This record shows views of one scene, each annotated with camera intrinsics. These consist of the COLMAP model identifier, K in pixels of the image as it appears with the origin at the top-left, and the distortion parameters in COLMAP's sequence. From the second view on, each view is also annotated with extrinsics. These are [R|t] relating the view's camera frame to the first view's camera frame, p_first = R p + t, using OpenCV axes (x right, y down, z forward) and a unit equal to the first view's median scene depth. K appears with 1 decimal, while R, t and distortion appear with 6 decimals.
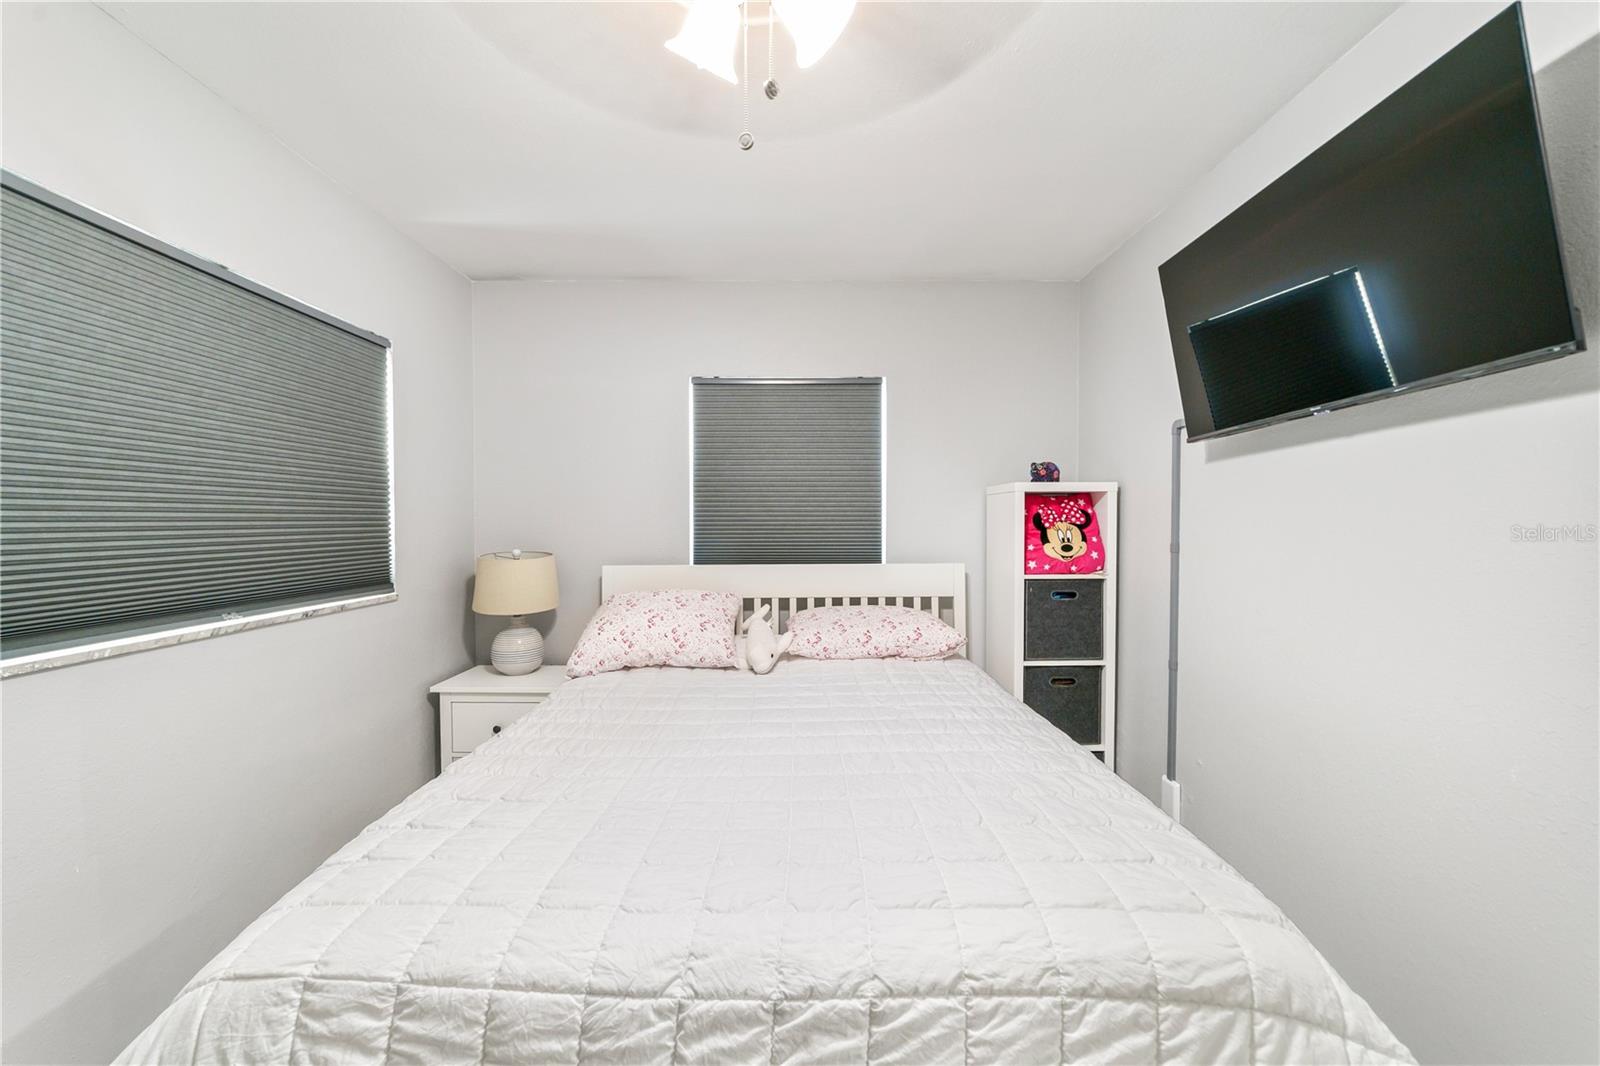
lens RADIAL K [[618.1, 0, 800.5], [0, 618.1, 537.9], [0, 0, 1]] dist [-0.018783, 0.006991]
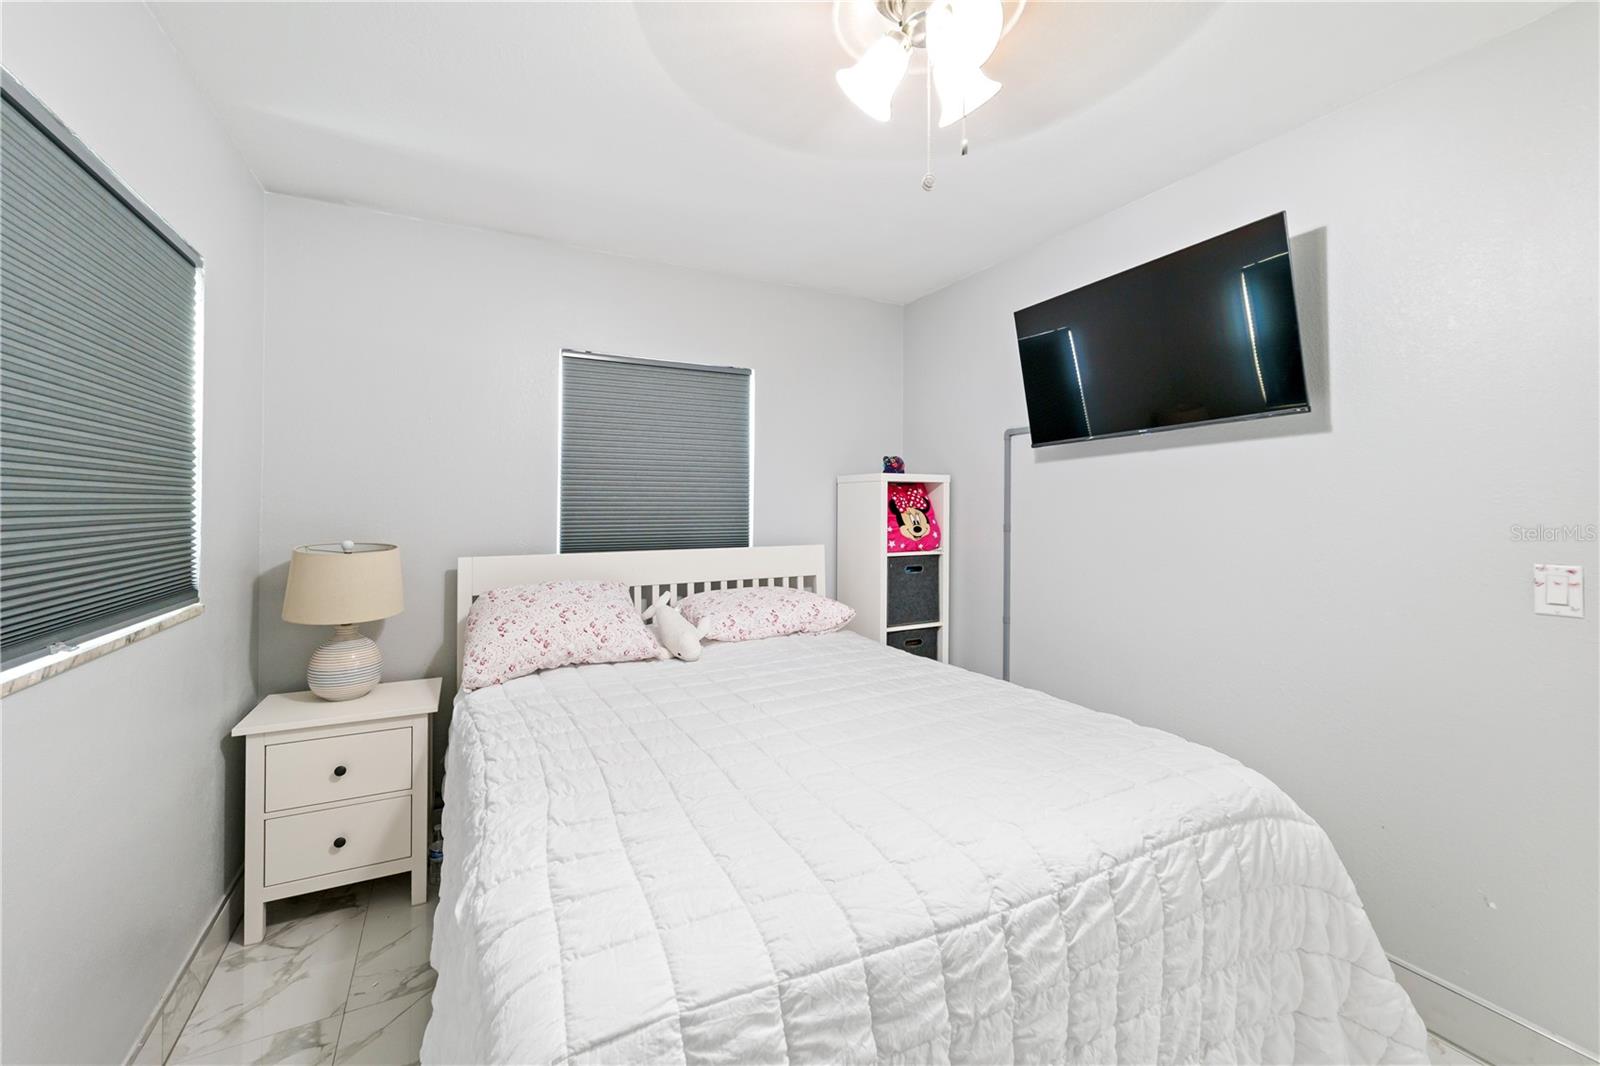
lens RADIAL K [[625.8, 0, 791.5], [0, 625.8, 505.1], [0, 0, 1]] dist [-0.019162, 0.007345]
pose [[0.894467, 0.003832, 0.447117, -0.362857], [0.008878, 0.999614, -0.026328, -0.000778], [-0.447045, 0.027519, 0.894088, 0.030723]]
